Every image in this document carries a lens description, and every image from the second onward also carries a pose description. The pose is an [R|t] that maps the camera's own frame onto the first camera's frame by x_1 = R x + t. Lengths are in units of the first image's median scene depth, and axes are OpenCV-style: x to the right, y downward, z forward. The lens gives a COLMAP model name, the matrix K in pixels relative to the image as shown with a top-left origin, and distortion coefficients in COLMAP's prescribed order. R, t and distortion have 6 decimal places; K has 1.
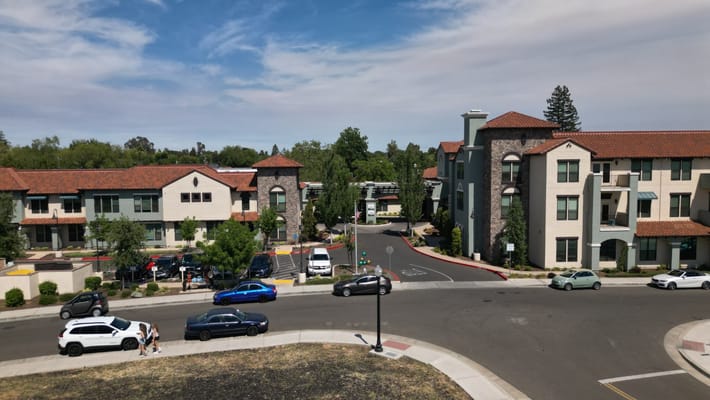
lens RADIAL K [[498.7, 0, 357.5], [0, 498.7, 200.0], [0, 0, 1]] dist [0.078176, -0.087278]
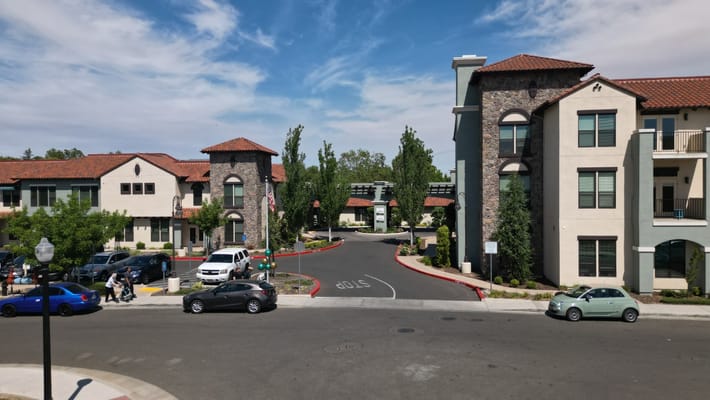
lens RADIAL K [[498.7, 0, 357.5], [0, 498.7, 200.0], [0, 0, 1]] dist [0.078176, -0.087278]
pose [[0.982020, 0.006048, -0.188679, 0.237865], [-0.016496, 0.998413, -0.053855, 0.065724], [0.188054, 0.055999, 0.980561, 0.328856]]
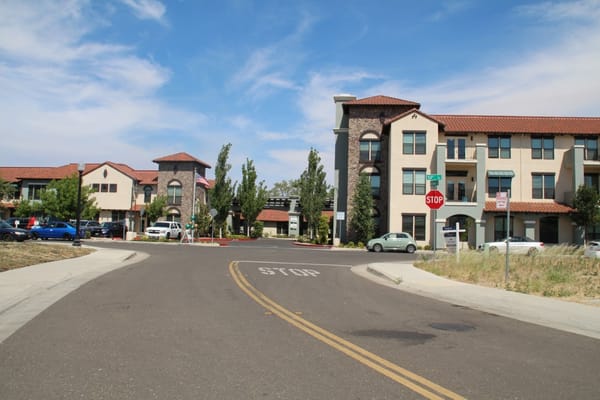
lens RADIAL K [[495.3, 0, 304.1], [0, 495.3, 198.5], [0, 0, 1]] dist [-0.170198, 0.115591]
pose [[0.982371, 0.027547, -0.184902, 0.373421], [-0.054789, 0.988077, -0.143884, 0.181825], [0.178733, 0.151478, 0.972167, 0.086201]]
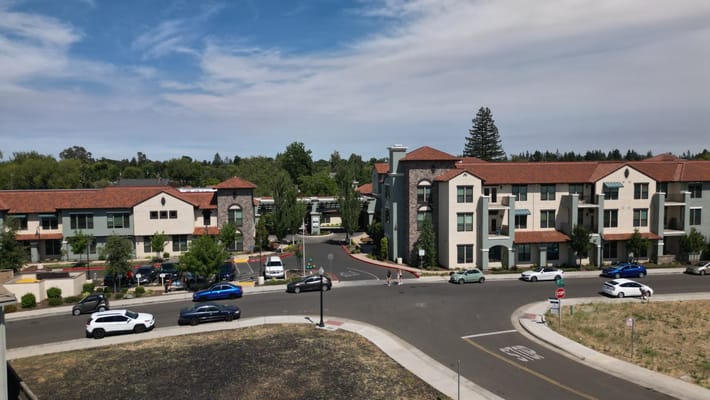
lens RADIAL K [[498.7, 0, 357.5], [0, 498.7, 200.0], [0, 0, 1]] dist [0.078176, -0.087278]
pose [[0.993689, -0.005592, 0.112029, -0.008335], [0.007236, 0.999872, -0.014270, -0.024613], [-0.111935, 0.014991, 0.993602, -0.259866]]
